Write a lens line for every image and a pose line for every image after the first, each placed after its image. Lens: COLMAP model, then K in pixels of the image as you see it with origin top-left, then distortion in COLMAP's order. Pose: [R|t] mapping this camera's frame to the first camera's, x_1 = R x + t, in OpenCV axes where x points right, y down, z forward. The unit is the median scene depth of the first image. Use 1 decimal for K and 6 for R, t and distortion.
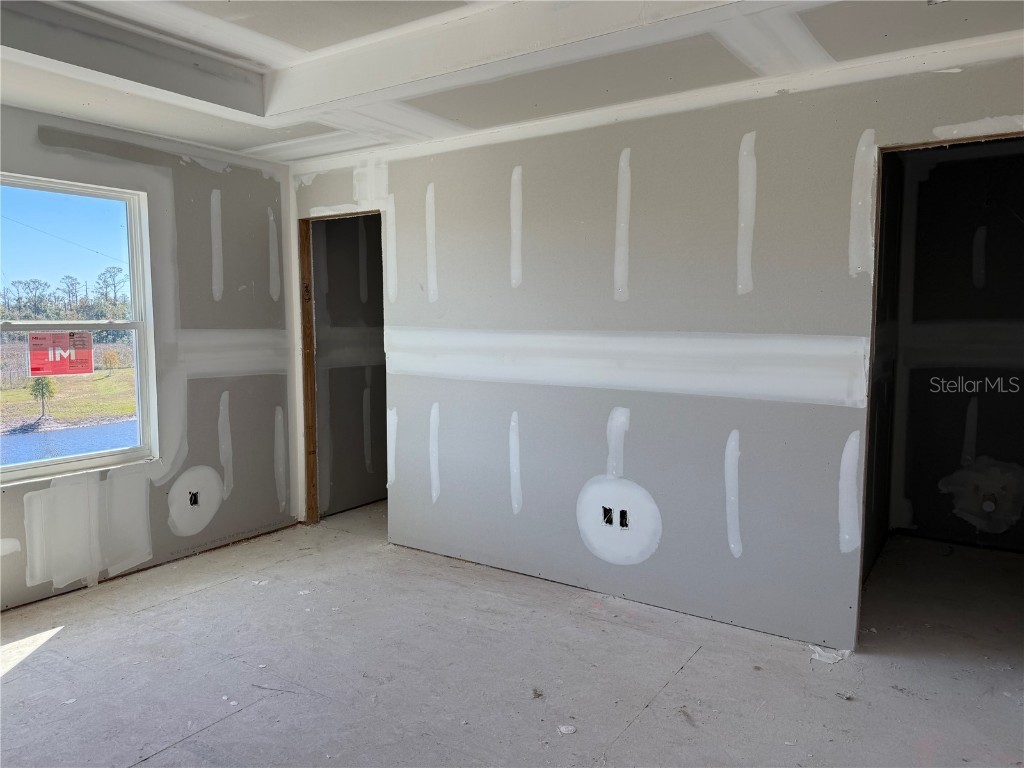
lens RADIAL K [[714.2, 0, 501.1], [0, 714.2, 383.4], [0, 0, 1]] dist [0.055507, -0.068924]
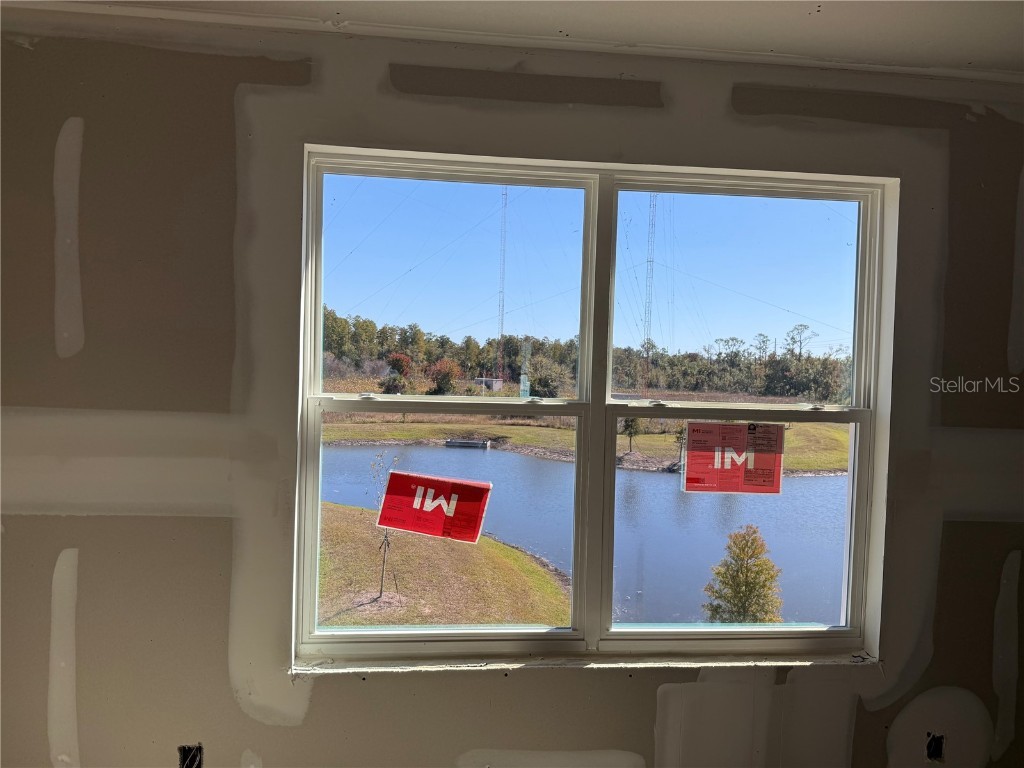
lens RADIAL K [[714.2, 0, 501.1], [0, 714.2, 383.4], [0, 0, 1]] dist [0.055507, -0.068924]
pose [[0.635989, 0.040837, -0.770617, -0.242631], [-0.100073, 0.994531, -0.029888, -0.058704], [0.765182, 0.096126, 0.636597, 0.412512]]
